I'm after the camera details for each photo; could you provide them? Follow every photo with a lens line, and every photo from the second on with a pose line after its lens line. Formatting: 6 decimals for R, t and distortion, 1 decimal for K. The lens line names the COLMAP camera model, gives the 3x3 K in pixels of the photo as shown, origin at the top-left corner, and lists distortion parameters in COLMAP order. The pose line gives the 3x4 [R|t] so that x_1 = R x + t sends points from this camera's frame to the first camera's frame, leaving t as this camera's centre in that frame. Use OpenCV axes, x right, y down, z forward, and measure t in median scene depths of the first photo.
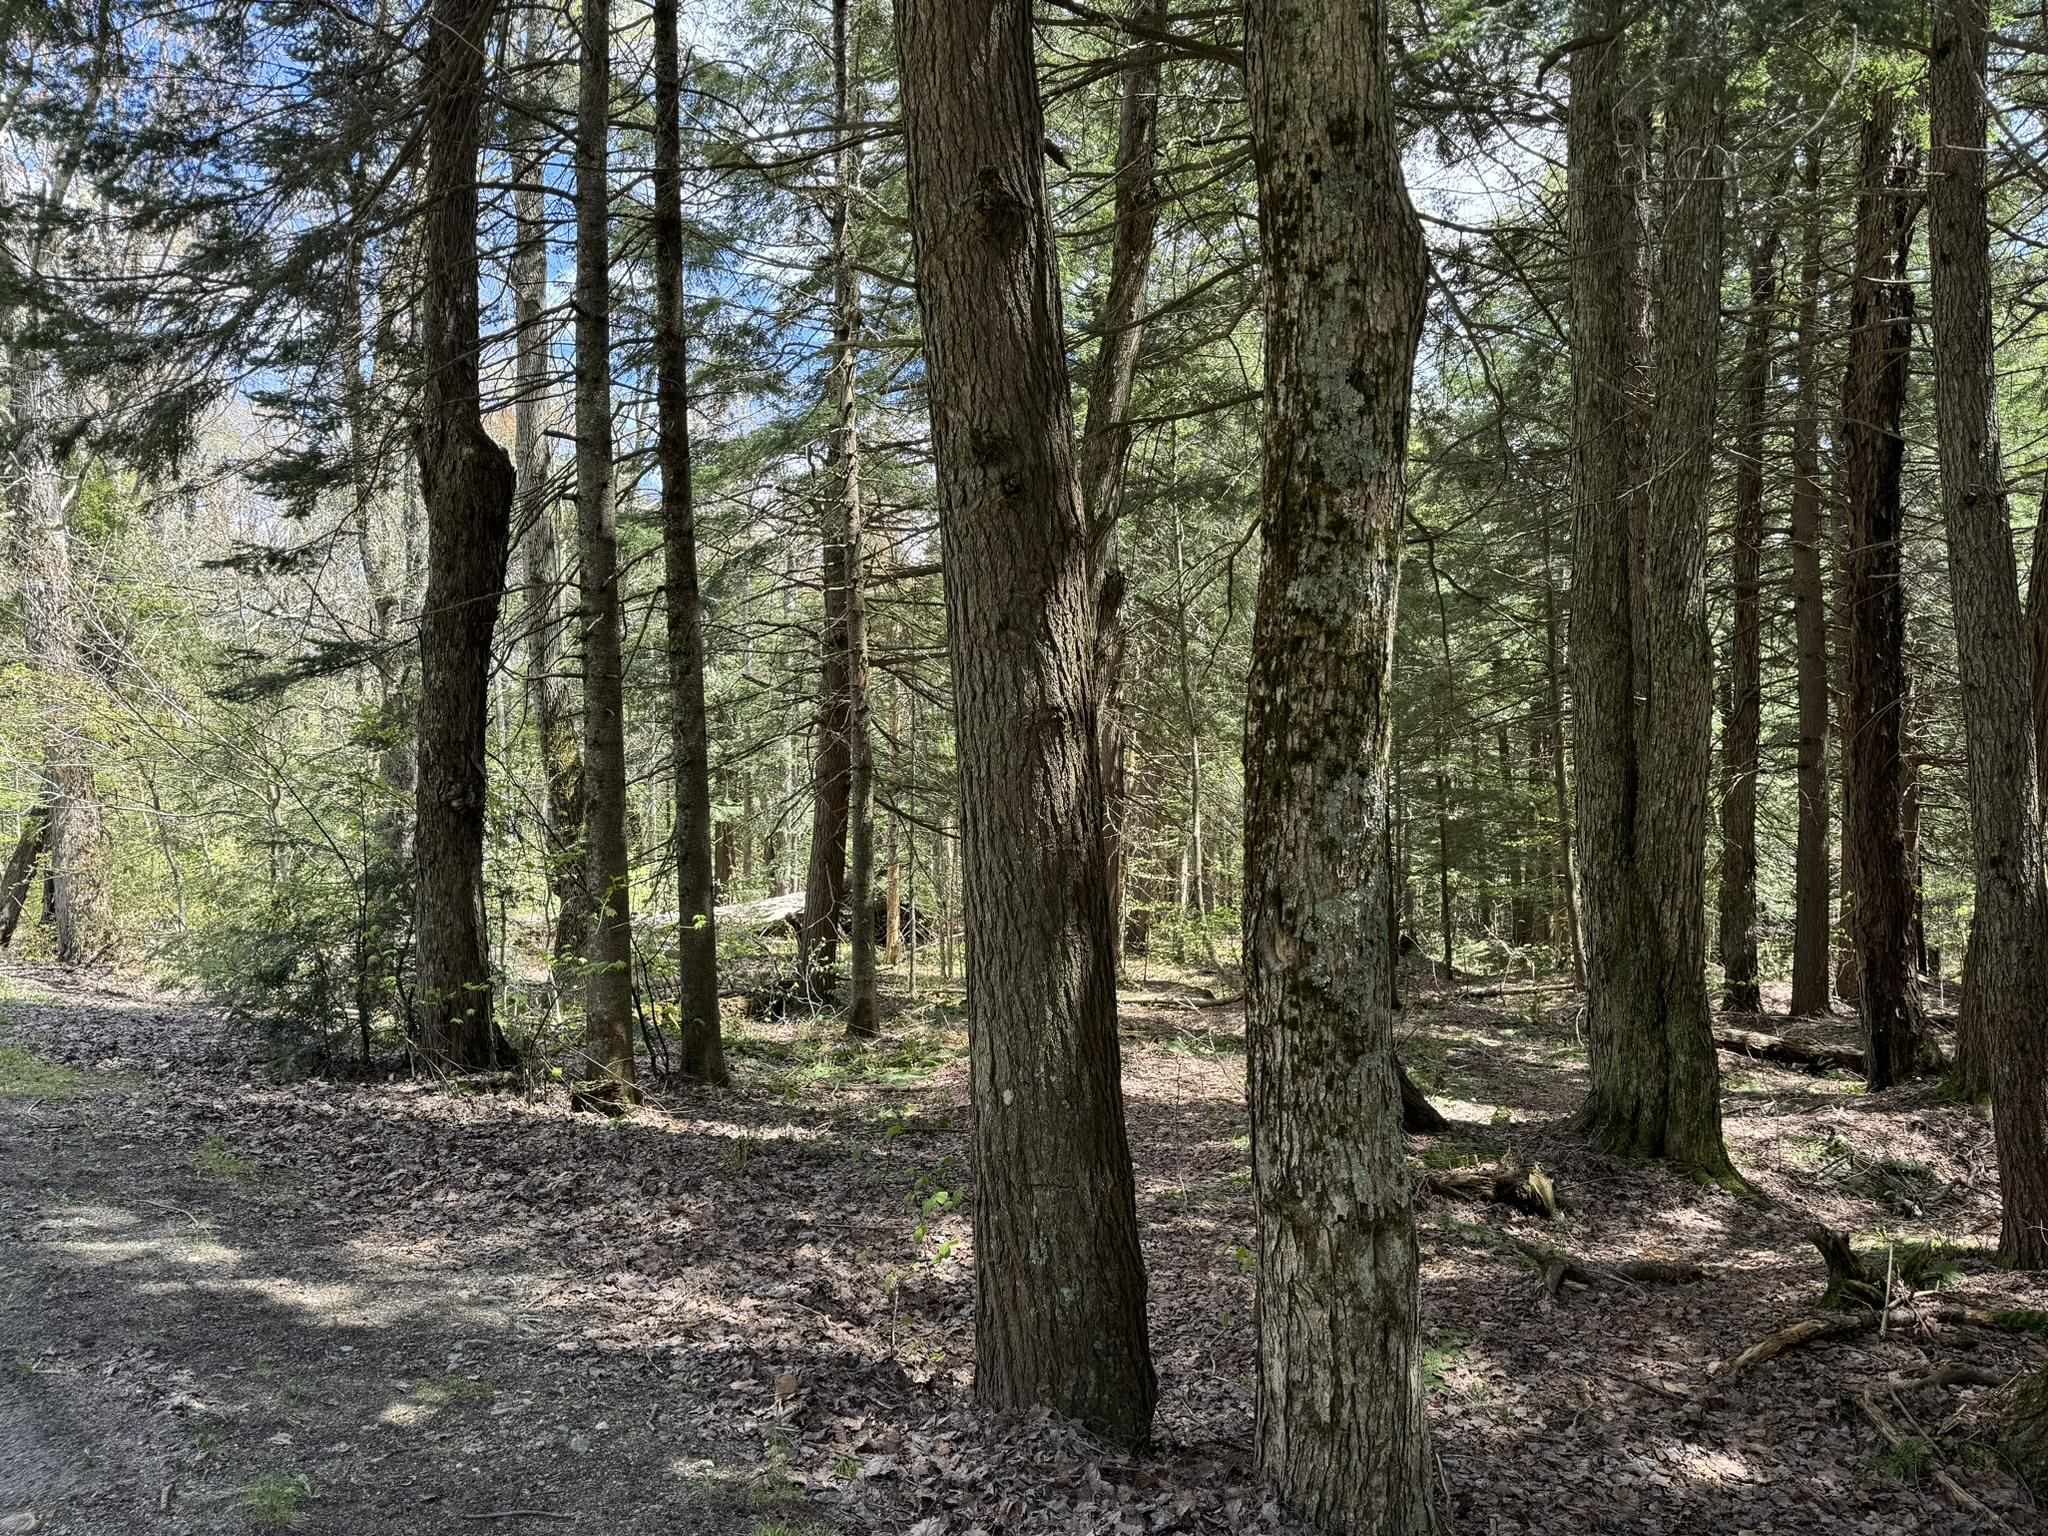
lens RADIAL K [[1444.7, 0, 1019.9], [0, 1444.7, 771.5], [0, 0, 1]] dist [0.014010, -0.019054]
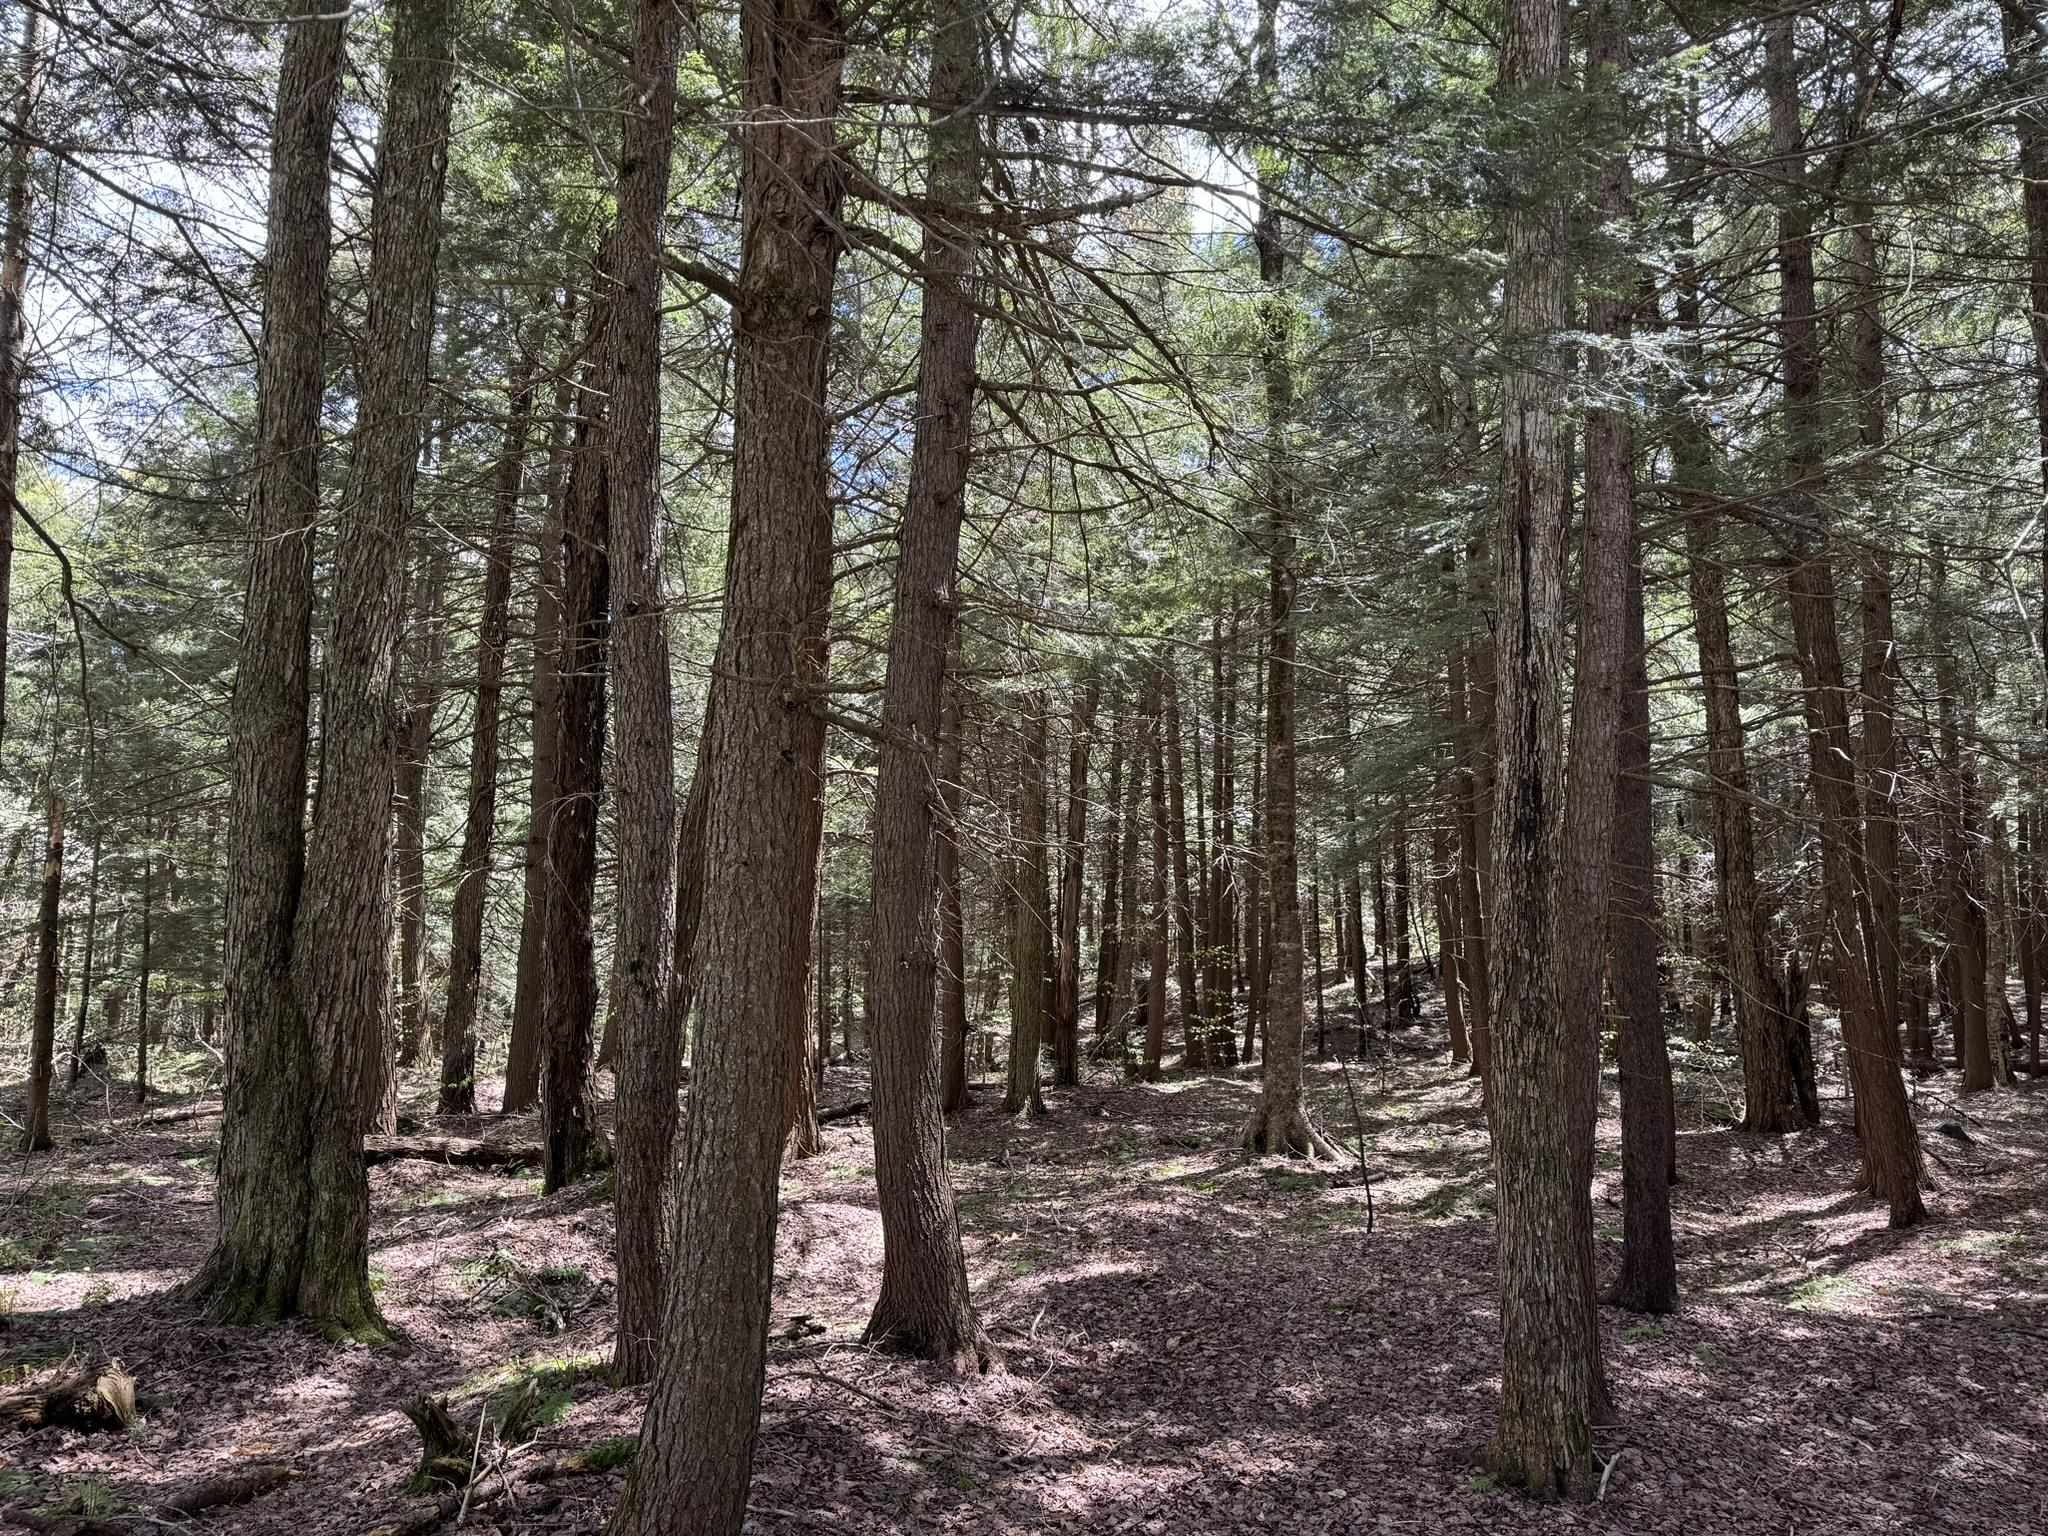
lens RADIAL K [[1444.7, 0, 1017.9], [0, 1444.7, 752.9], [0, 0, 1]] dist [0.014010, -0.019054]
pose [[0.695198, 0.086705, 0.713569, 0.097546], [-0.031442, 0.995416, -0.090319, -0.002473], [-0.718130, 0.040354, 0.694738, 0.077858]]
